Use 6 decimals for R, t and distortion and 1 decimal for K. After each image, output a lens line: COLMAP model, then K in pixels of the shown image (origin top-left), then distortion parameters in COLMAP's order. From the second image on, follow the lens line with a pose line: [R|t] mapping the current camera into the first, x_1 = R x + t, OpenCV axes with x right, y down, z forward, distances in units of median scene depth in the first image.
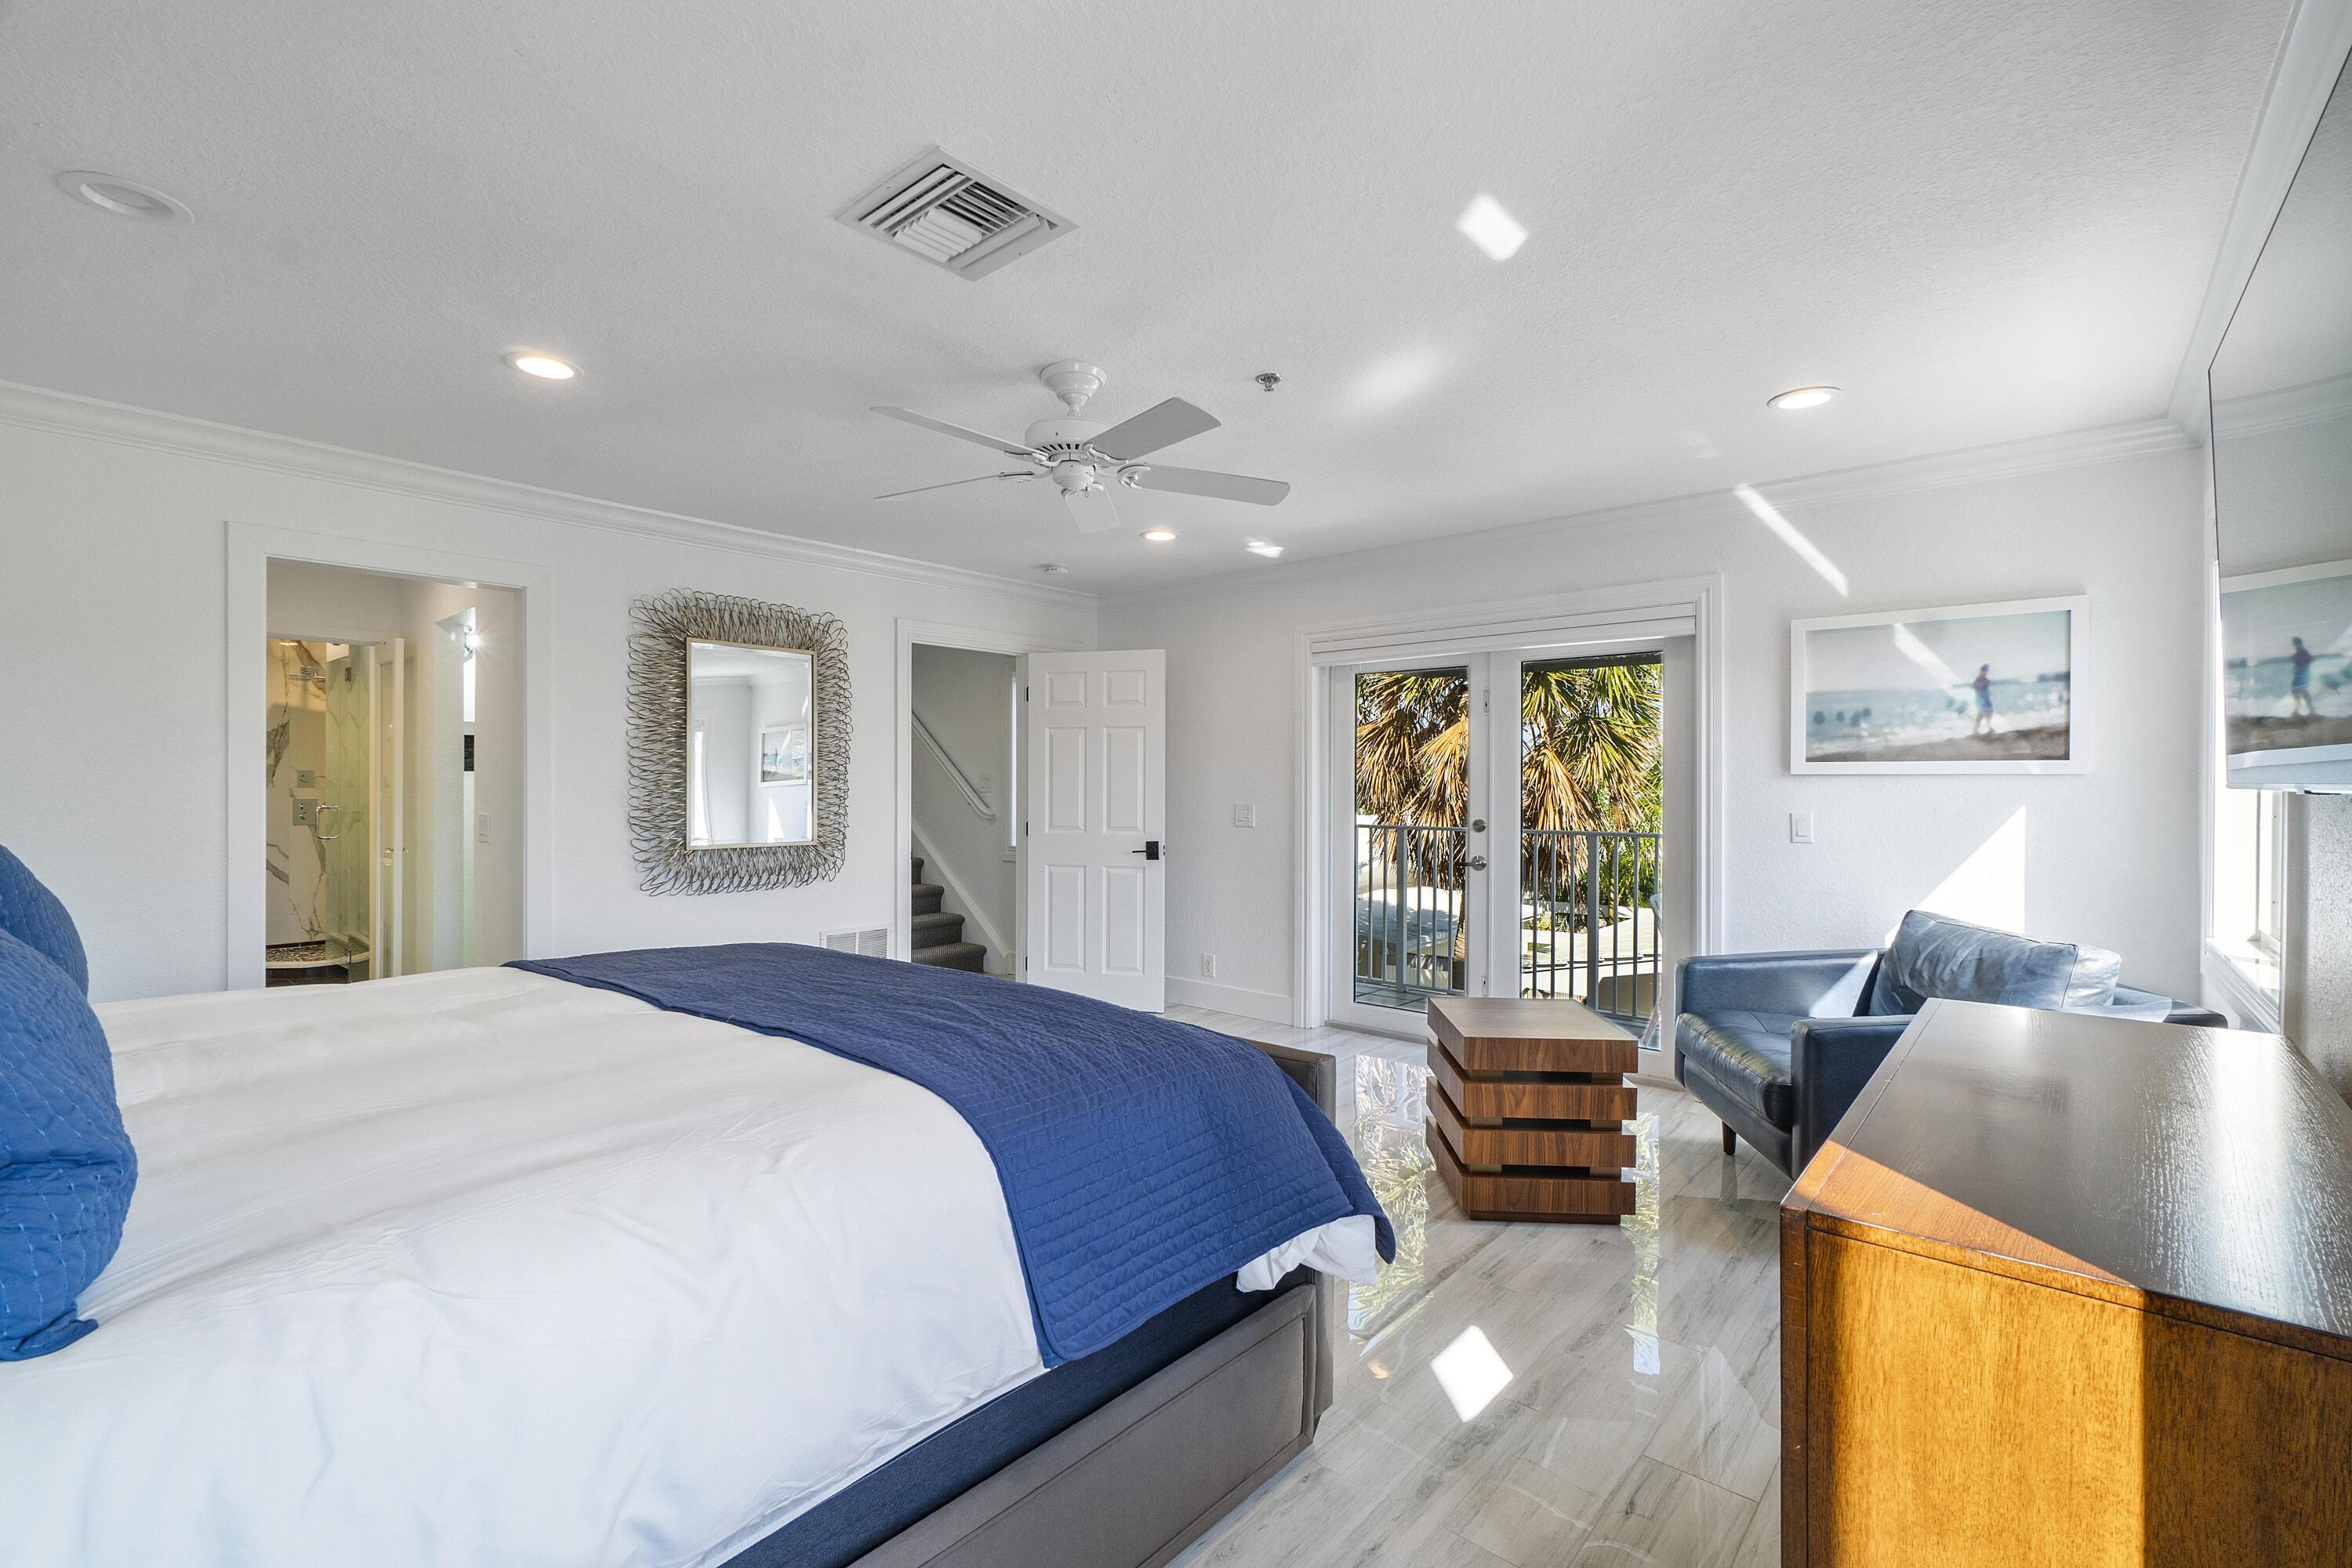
lens RADIAL K [[1023.3, 0, 1176.0], [0, 1023.3, 784.0], [0, 0, 1]] dist [0.000617, 0.000219]
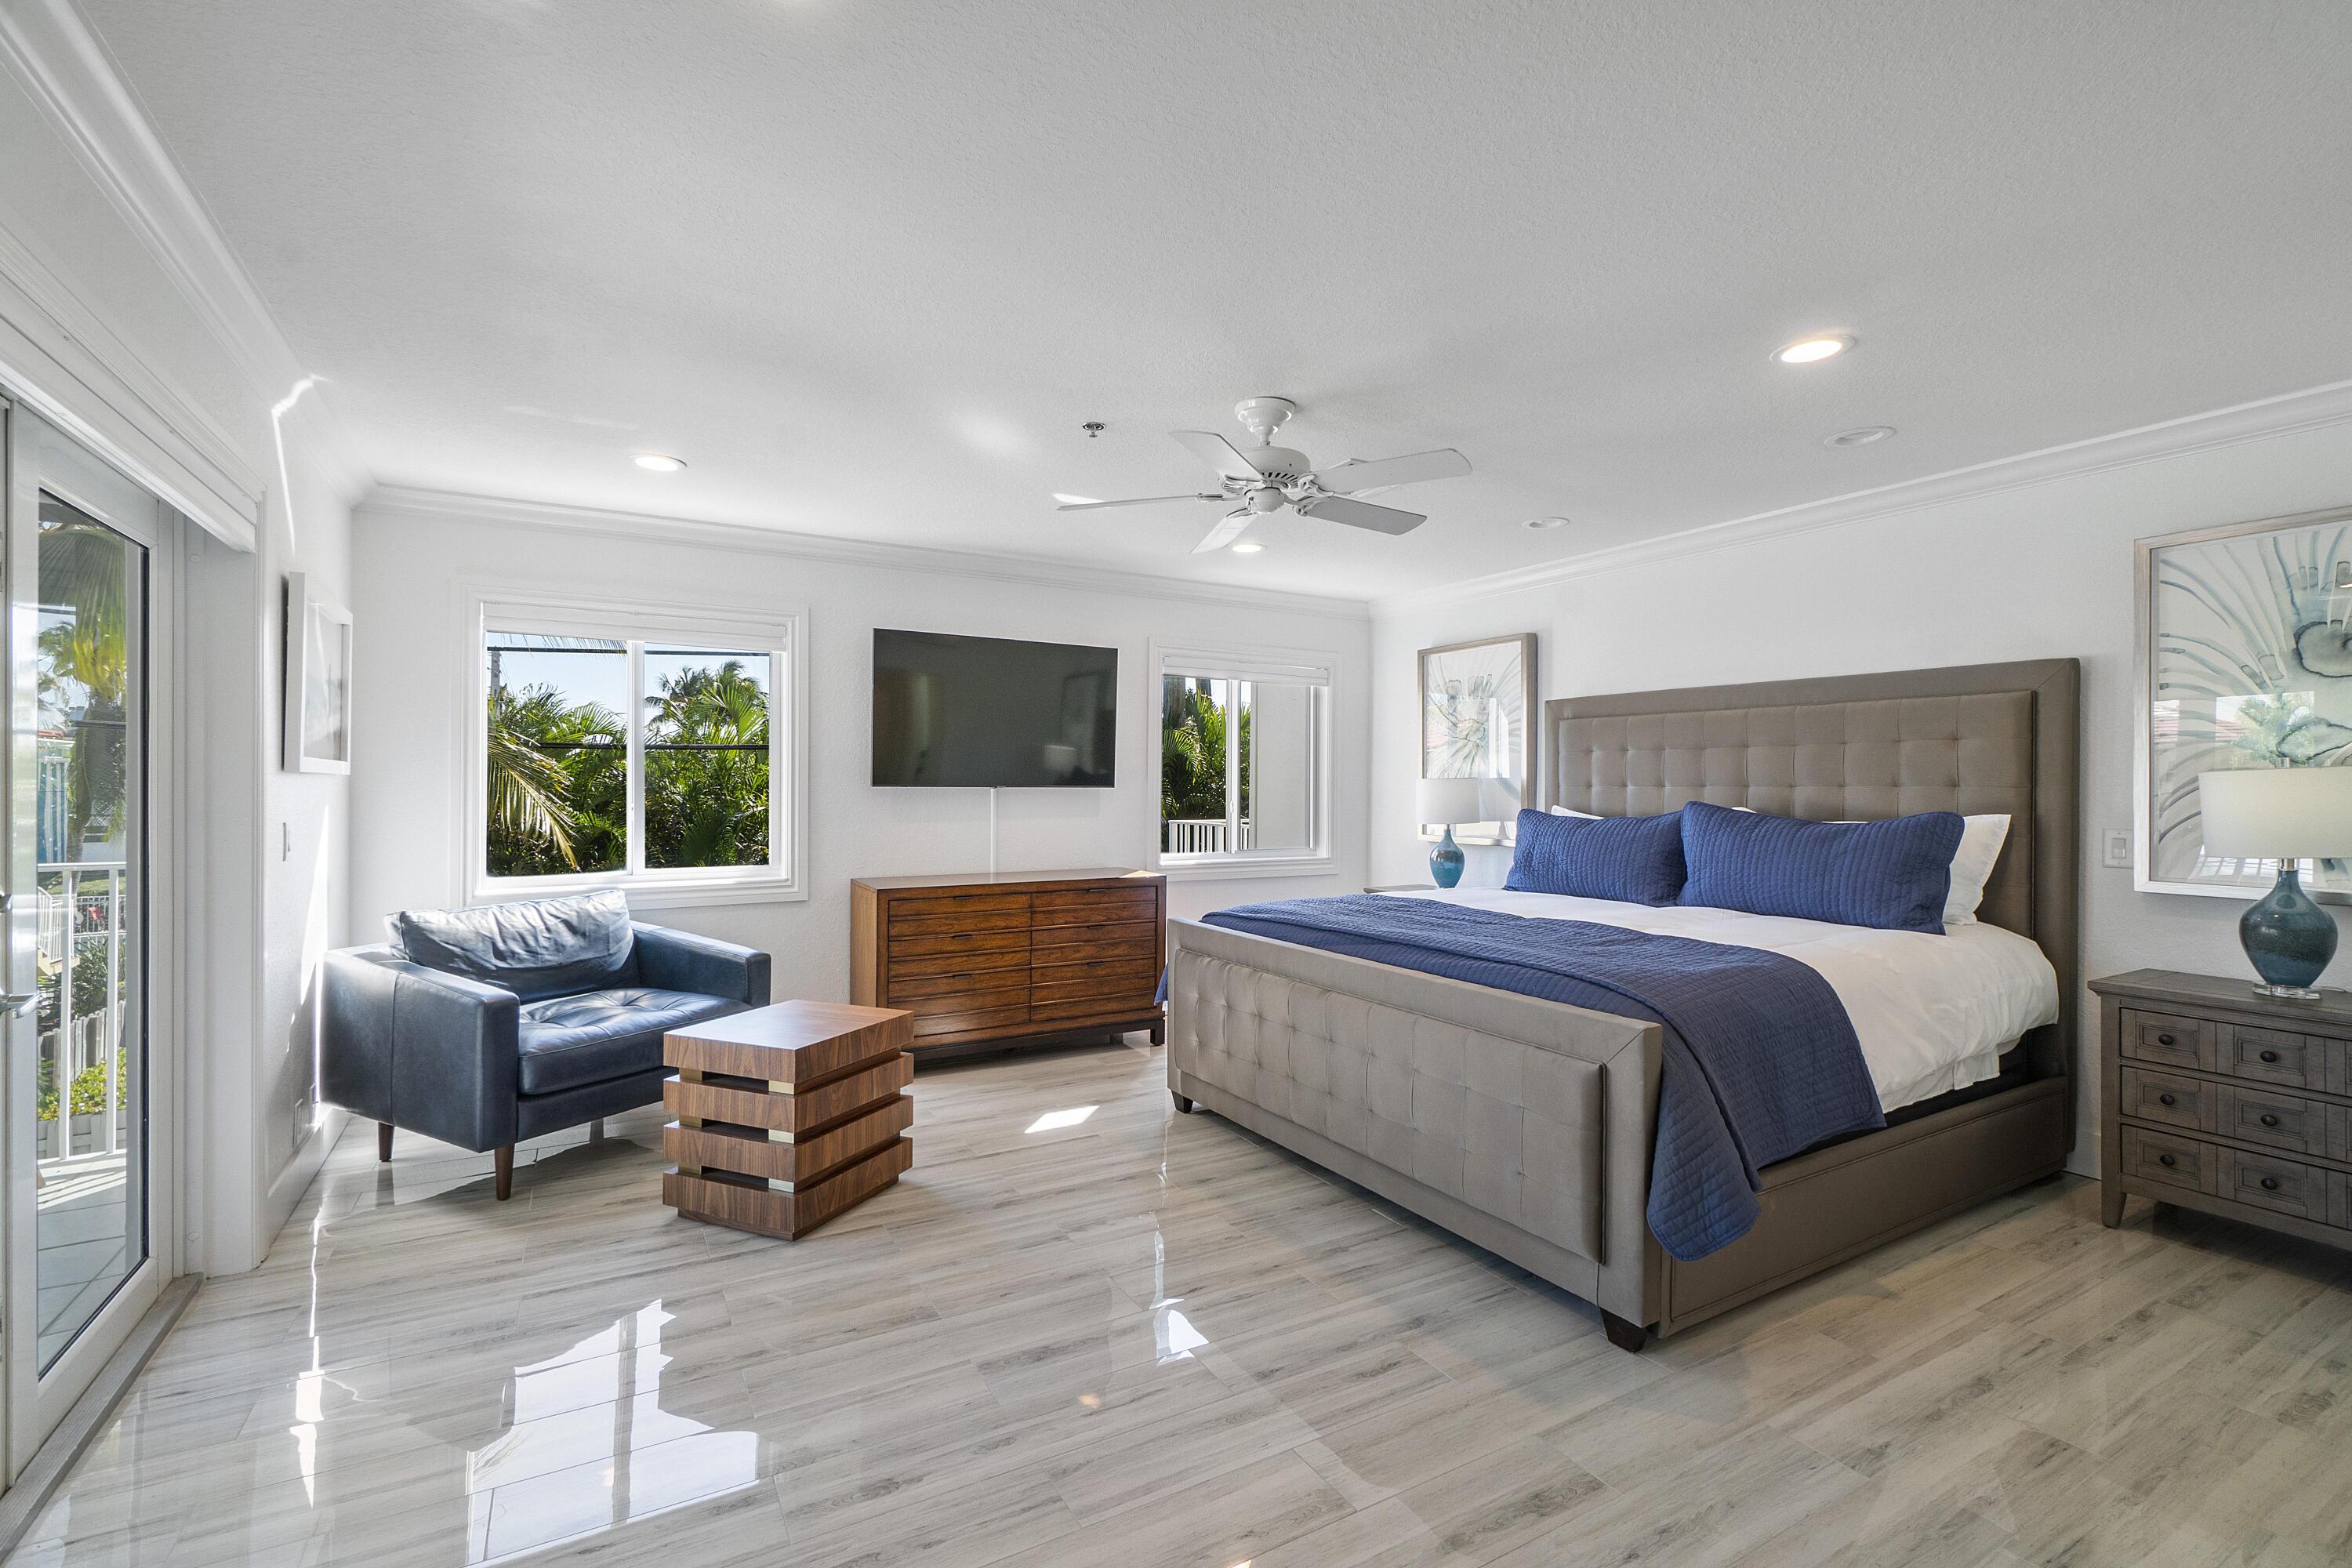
lens RADIAL K [[1023.3, 0, 1176.0], [0, 1023.3, 784.0], [0, 0, 1]] dist [0.000617, 0.000219]
pose [[-0.950469, -0.005122, 0.310778, -0.349629], [-0.004162, 0.999984, 0.003752, -0.008766], [-0.310792, 0.002272, -0.950475, 2.058761]]
